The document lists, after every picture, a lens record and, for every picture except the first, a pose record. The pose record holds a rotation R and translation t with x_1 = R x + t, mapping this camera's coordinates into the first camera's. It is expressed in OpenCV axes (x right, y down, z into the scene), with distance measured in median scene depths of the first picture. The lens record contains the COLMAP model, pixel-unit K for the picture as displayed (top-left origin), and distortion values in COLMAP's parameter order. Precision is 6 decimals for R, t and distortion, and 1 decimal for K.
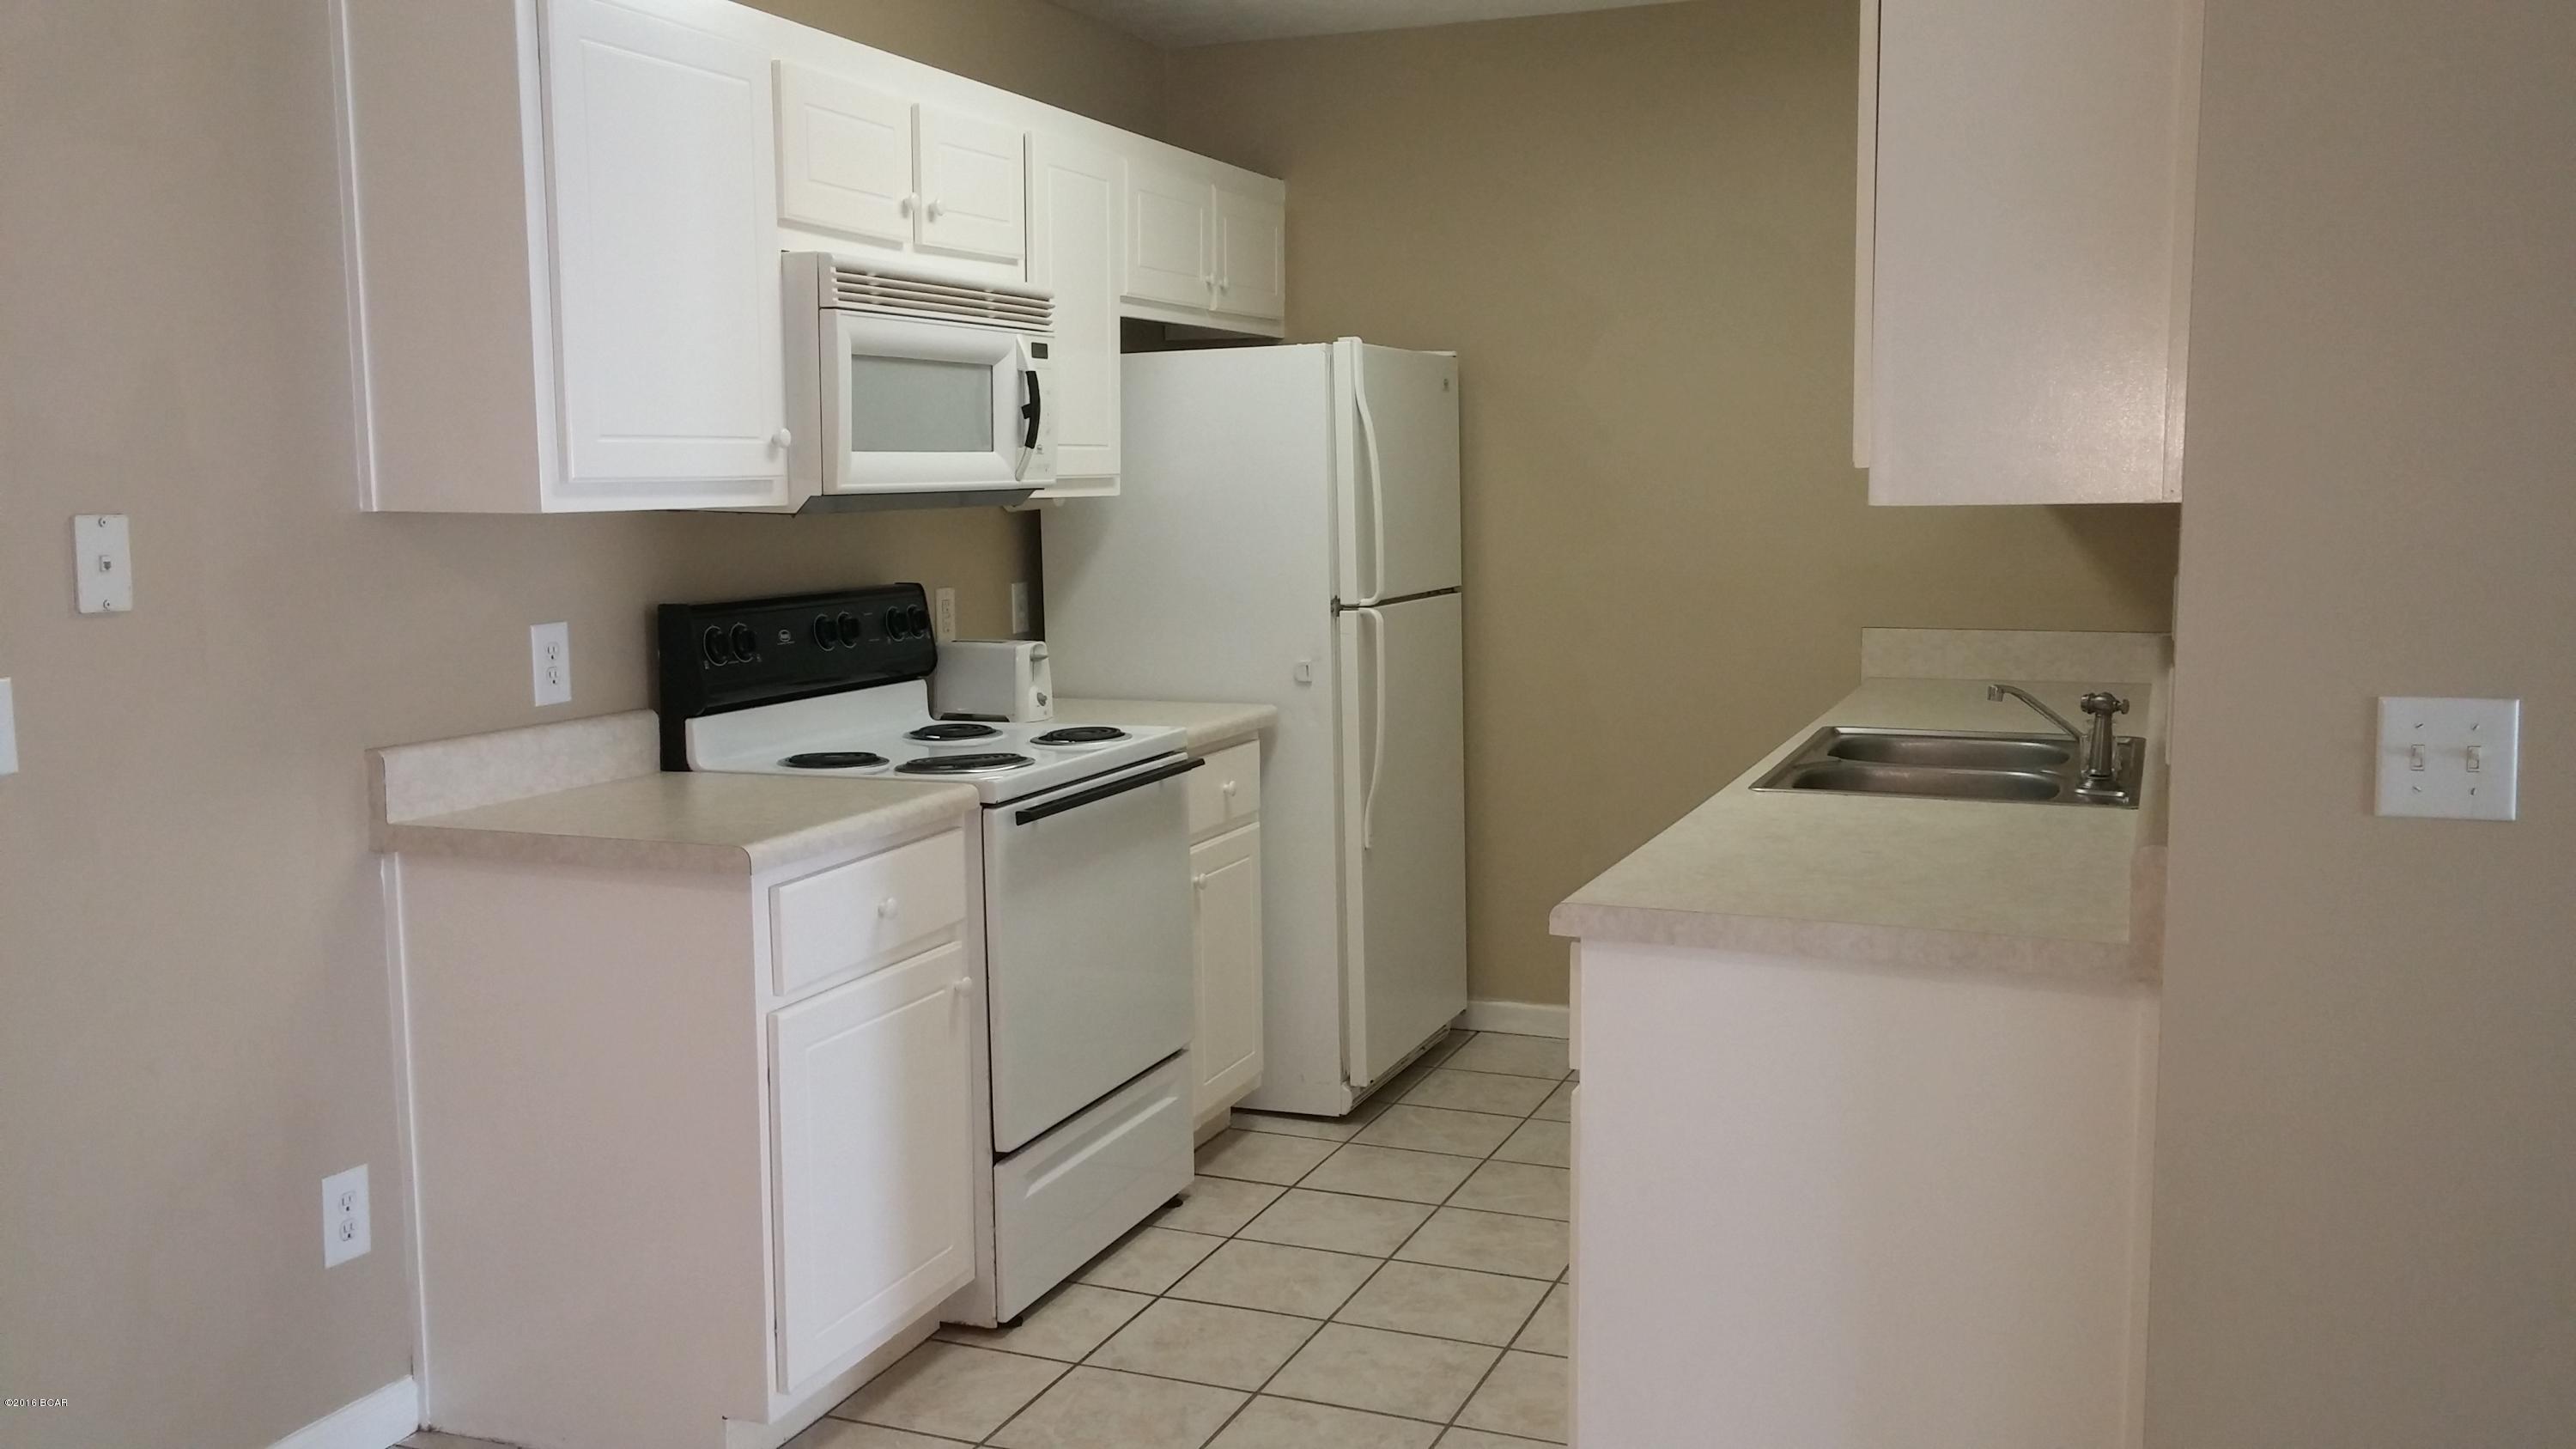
lens RADIAL K [[2181.9, 0, 1289.3], [0, 2181.9, 715.6], [0, 0, 1]] dist [0.099830, -0.001753]
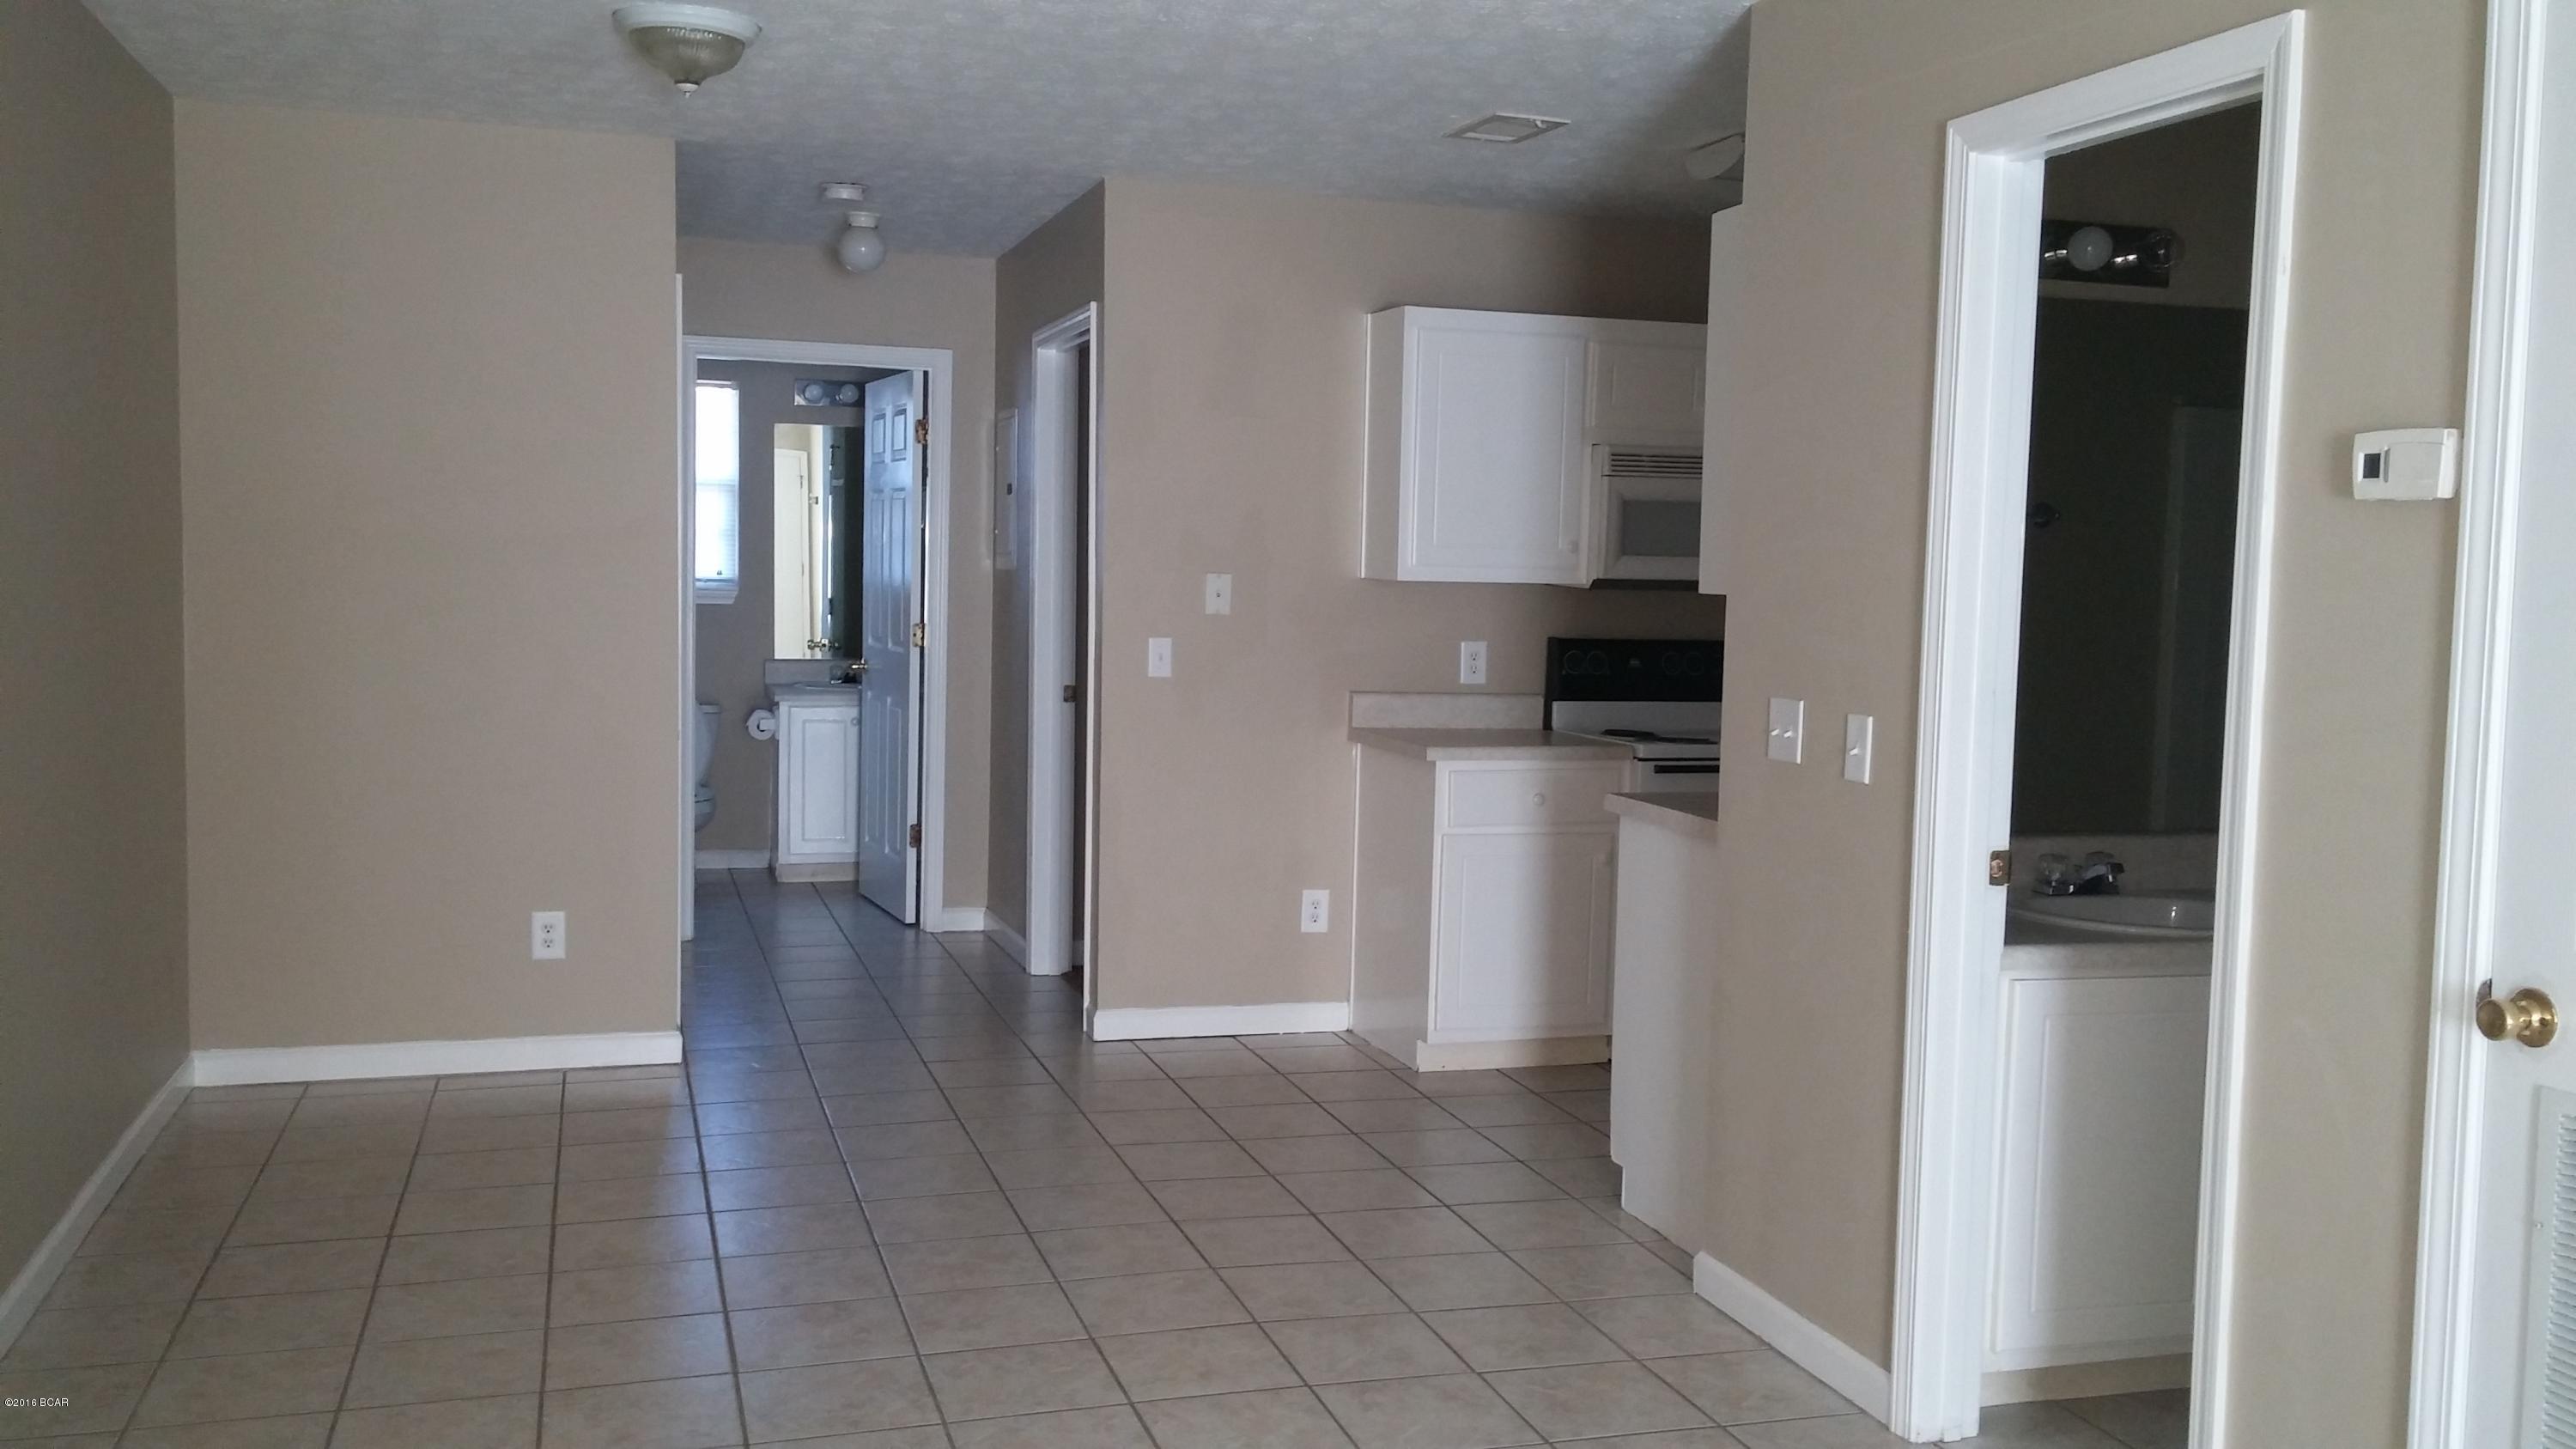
lens RADIAL K [[2181.9, 0, 1287.8], [0, 2181.9, 726.9], [0, 0, 1]] dist [0.099830, -0.001753]
pose [[0.629477, 0.089402, -0.771859, 1.002640], [-0.117643, 0.992873, 0.019059, 0.014204], [0.768062, 0.078807, 0.635508, -0.300803]]
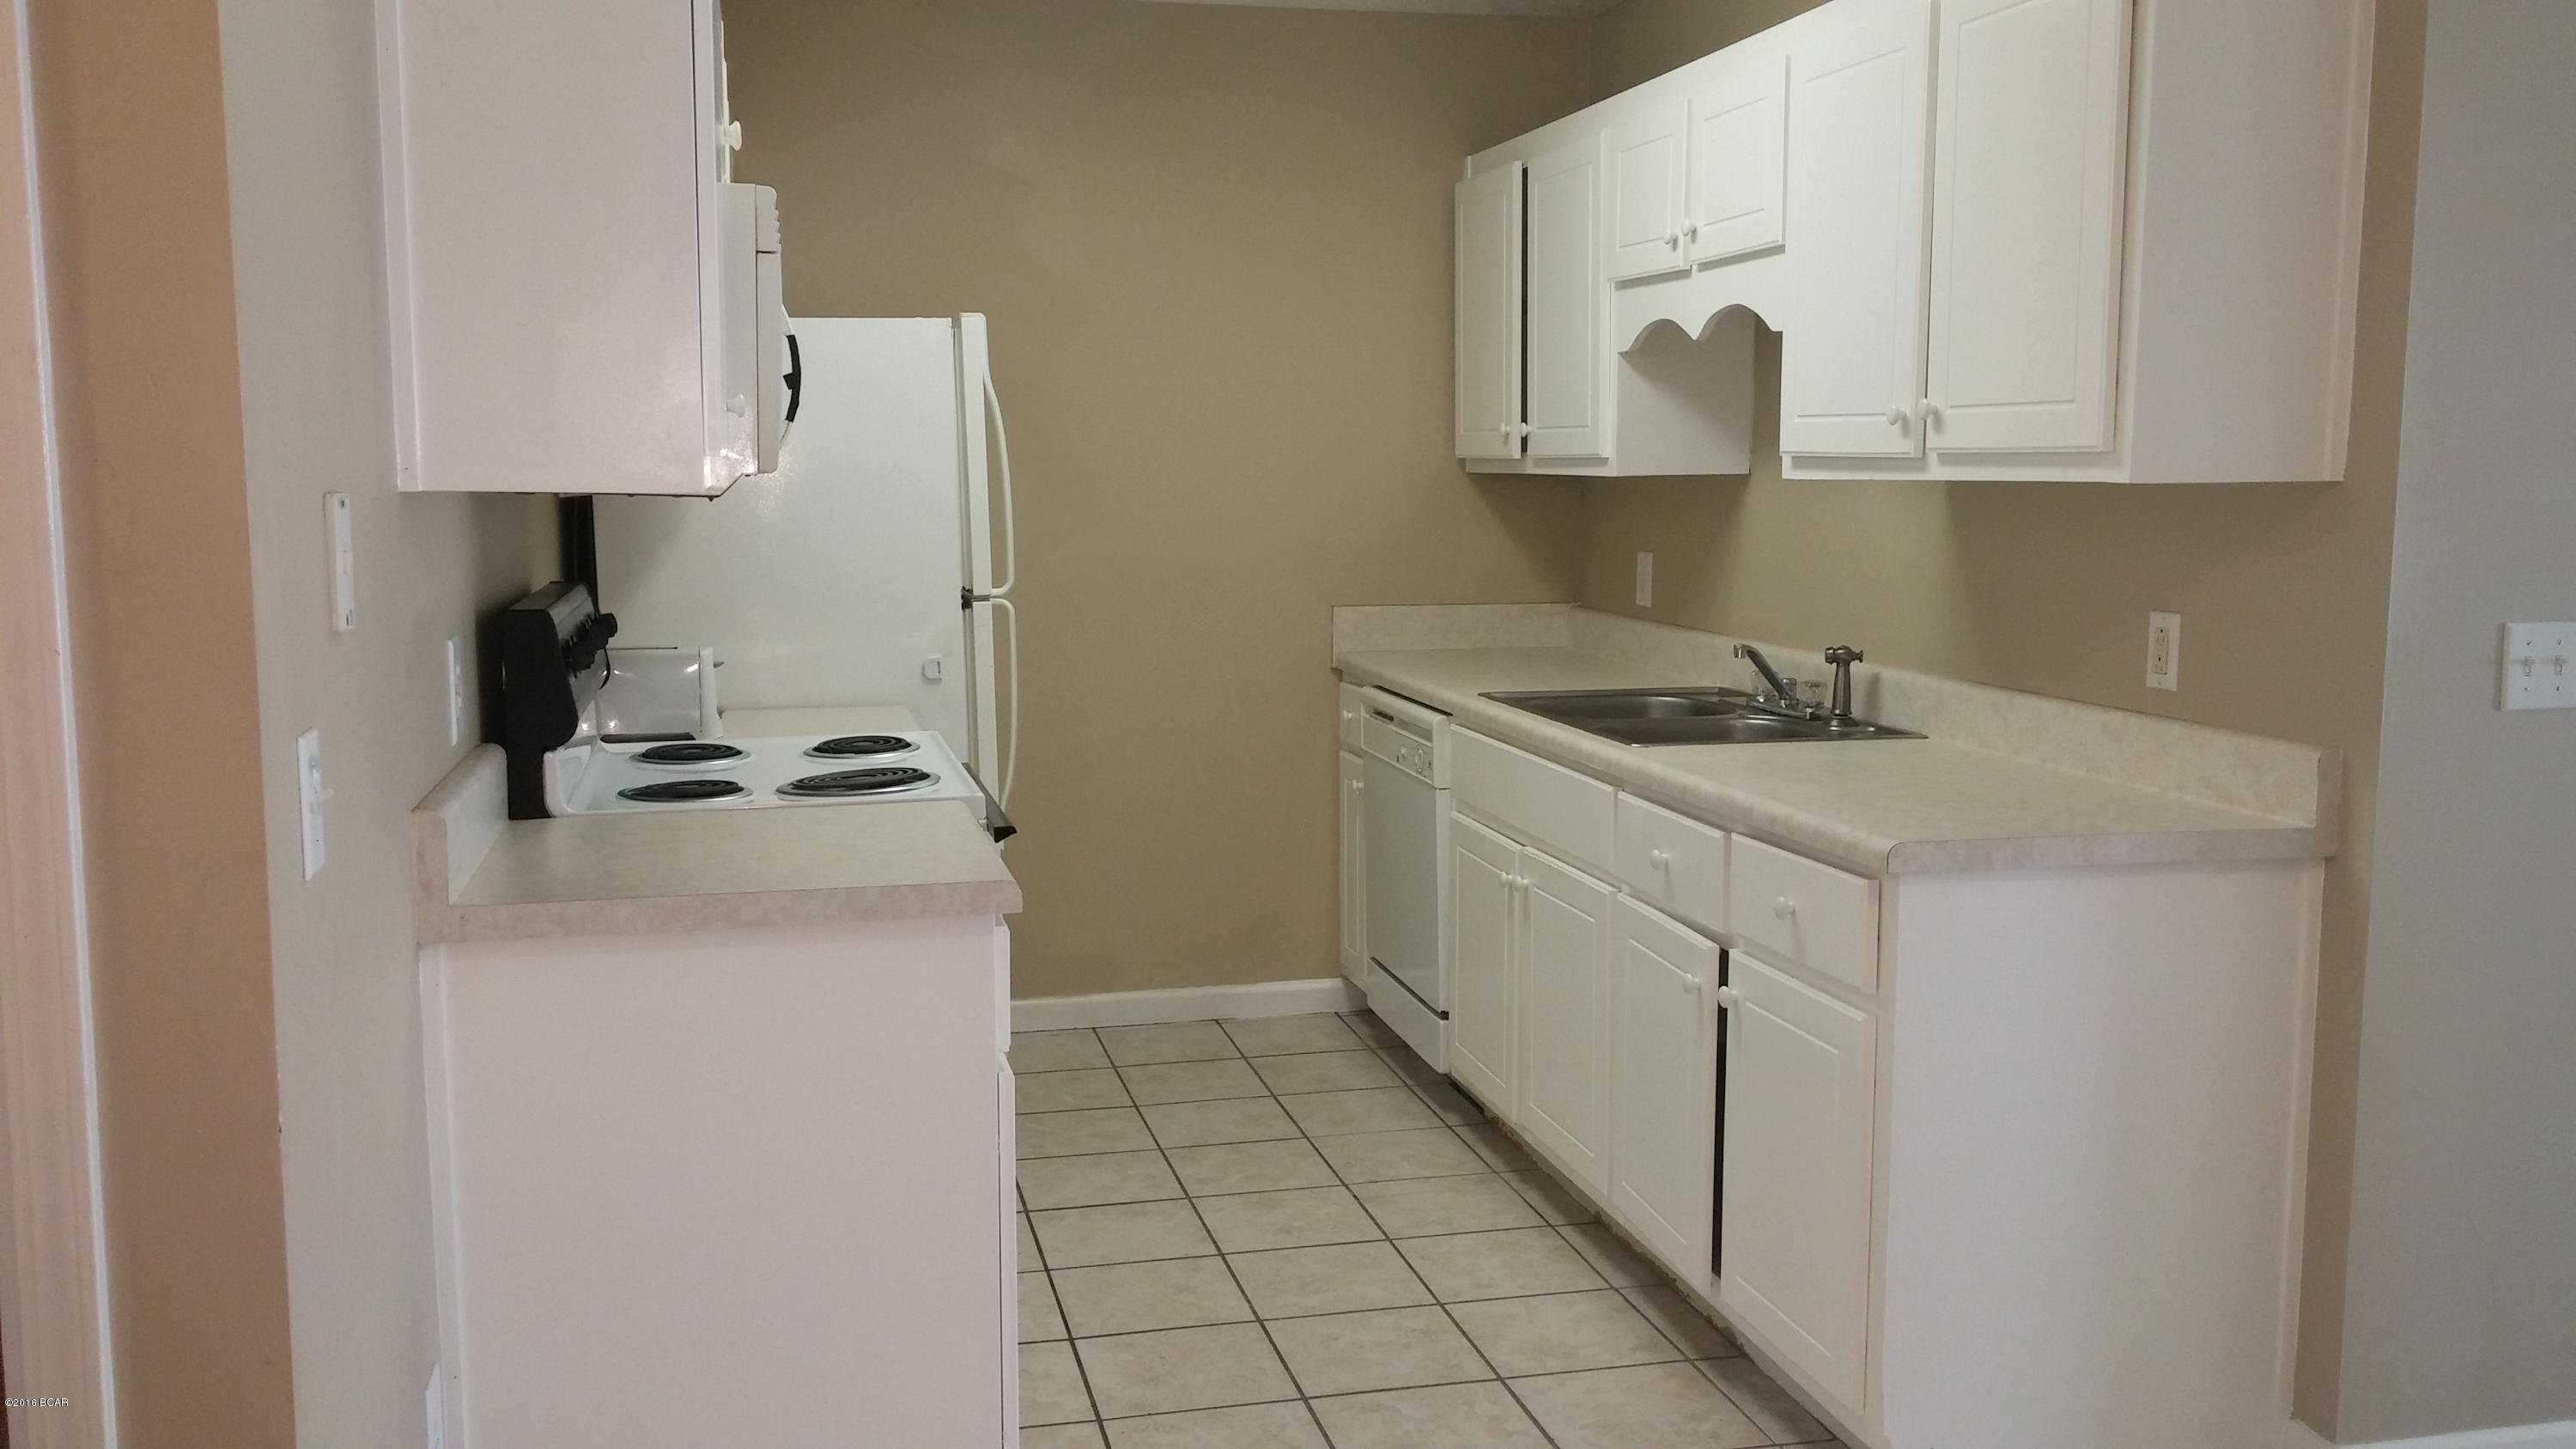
lens RADIAL K [[2181.9, 0, 1290.3], [0, 2181.9, 711.9], [0, 0, 1]] dist [0.099830, -0.001753]
pose [[0.815303, -0.057330, 0.576190, -0.538750], [0.057316, 0.998190, 0.018218, -0.012937], [-0.576191, 0.018172, 0.817113, 0.193021]]
